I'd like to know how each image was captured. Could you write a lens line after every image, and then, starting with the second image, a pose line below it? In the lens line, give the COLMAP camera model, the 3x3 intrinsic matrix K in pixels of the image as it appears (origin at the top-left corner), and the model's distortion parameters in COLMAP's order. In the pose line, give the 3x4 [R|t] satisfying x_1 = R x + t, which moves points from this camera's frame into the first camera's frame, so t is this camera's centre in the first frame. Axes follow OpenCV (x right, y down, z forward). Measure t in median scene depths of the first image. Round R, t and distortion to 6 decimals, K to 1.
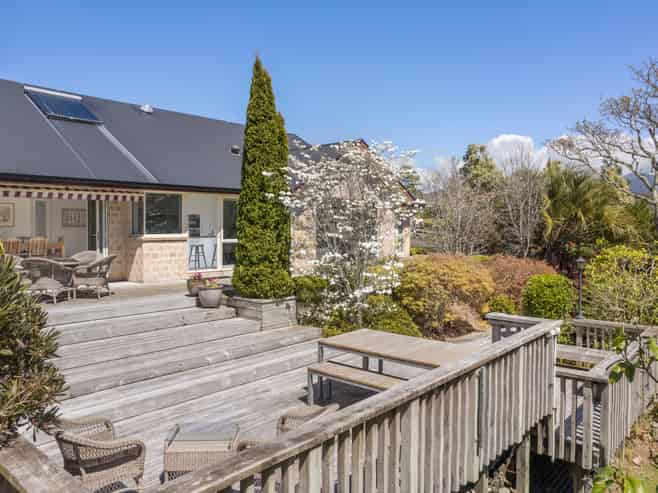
lens RADIAL K [[478.6, 0, 330.2], [0, 478.6, 237.2], [0, 0, 1]] dist [0.000552, 0.000258]
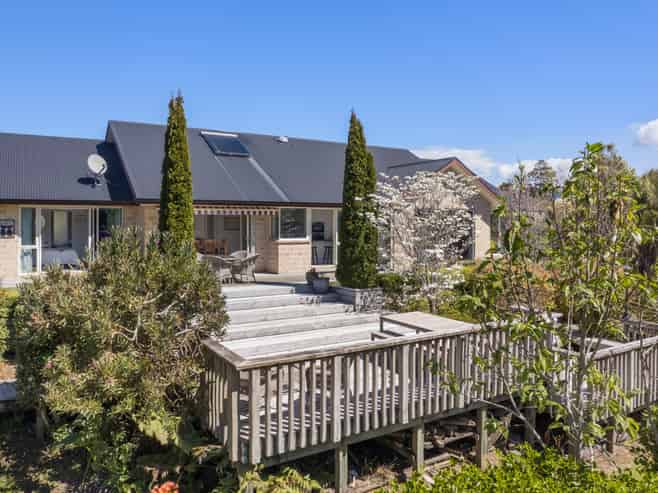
lens RADIAL K [[478.6, 0, 330.2], [0, 478.6, 237.2], [0, 0, 1]] dist [0.000552, 0.000258]
pose [[0.958819, 0.008482, -0.283891, 0.146339], [-0.005346, 0.999916, 0.011818, -0.029084], [0.283968, -0.009813, 0.958784, -0.282310]]
